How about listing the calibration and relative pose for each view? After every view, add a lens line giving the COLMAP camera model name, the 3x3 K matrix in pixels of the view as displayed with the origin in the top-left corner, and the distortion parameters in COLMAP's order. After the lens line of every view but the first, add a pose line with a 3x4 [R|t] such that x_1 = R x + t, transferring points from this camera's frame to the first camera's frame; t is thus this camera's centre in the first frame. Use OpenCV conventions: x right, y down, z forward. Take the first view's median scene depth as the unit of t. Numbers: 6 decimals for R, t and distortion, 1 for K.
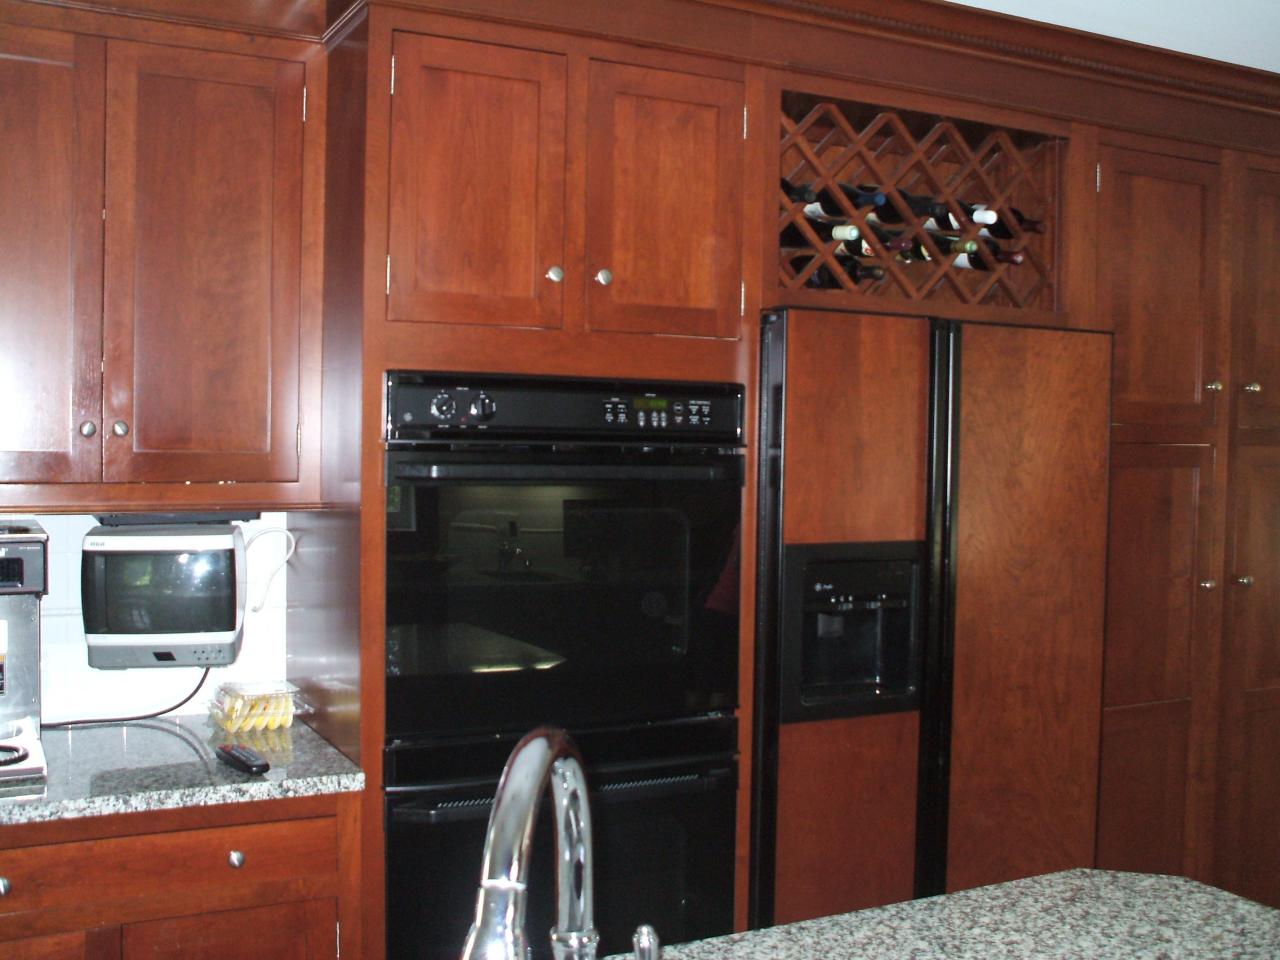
lens RADIAL K [[1372.8, 0, 640.0], [0, 1372.8, 480.0], [0, 0, 1]] dist [-0.177657, 0.231507]
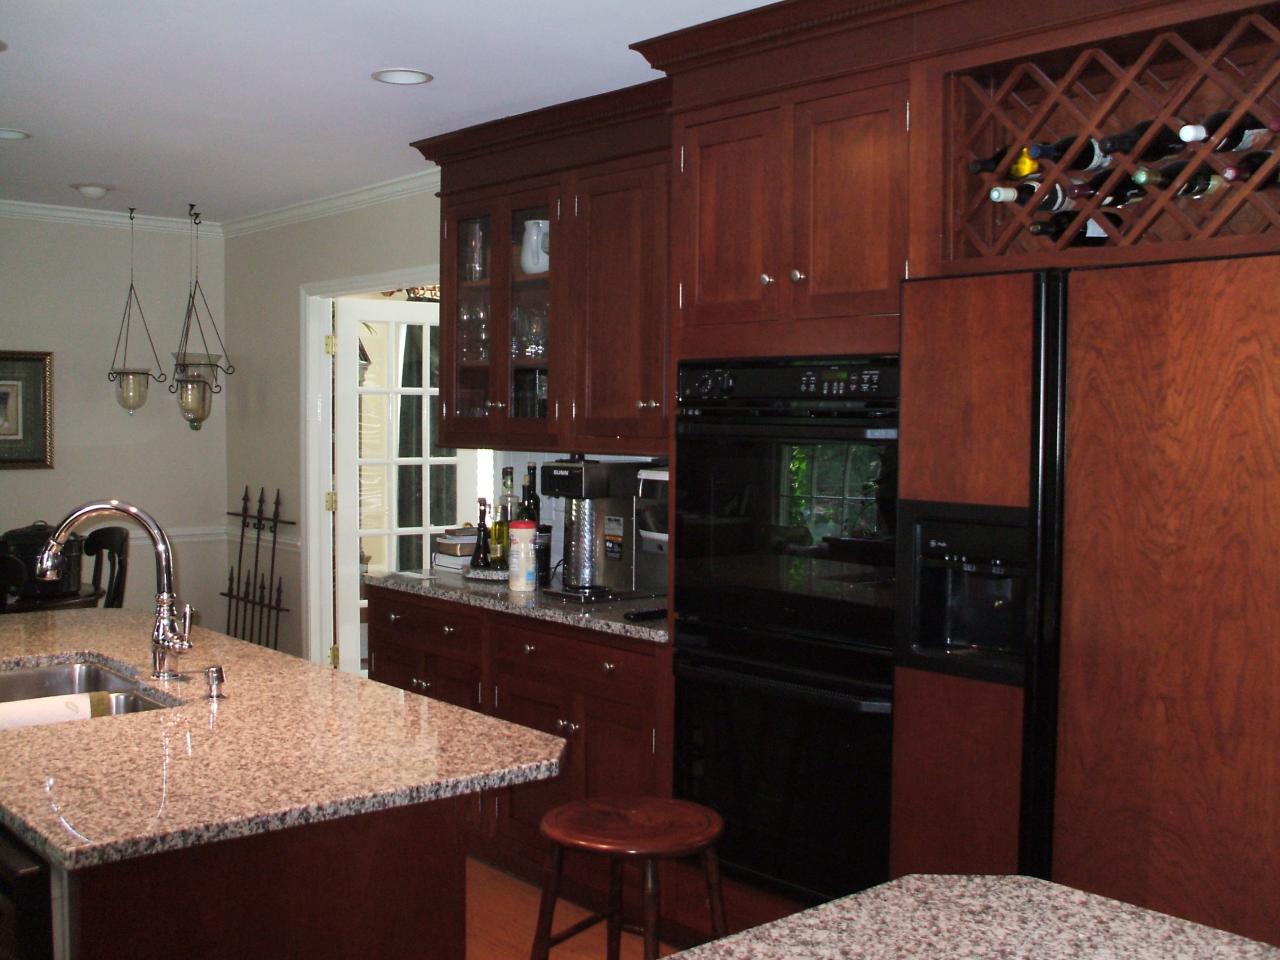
lens RADIAL K [[1372.8, 0, 640.0], [0, 1372.8, 480.0], [0, 0, 1]] dist [-0.177657, 0.231507]
pose [[0.232423, 0.030056, -0.972150, 1.076914], [-0.038113, 0.999036, 0.021775, 0.015596], [0.971868, 0.031991, 0.233345, 0.530375]]
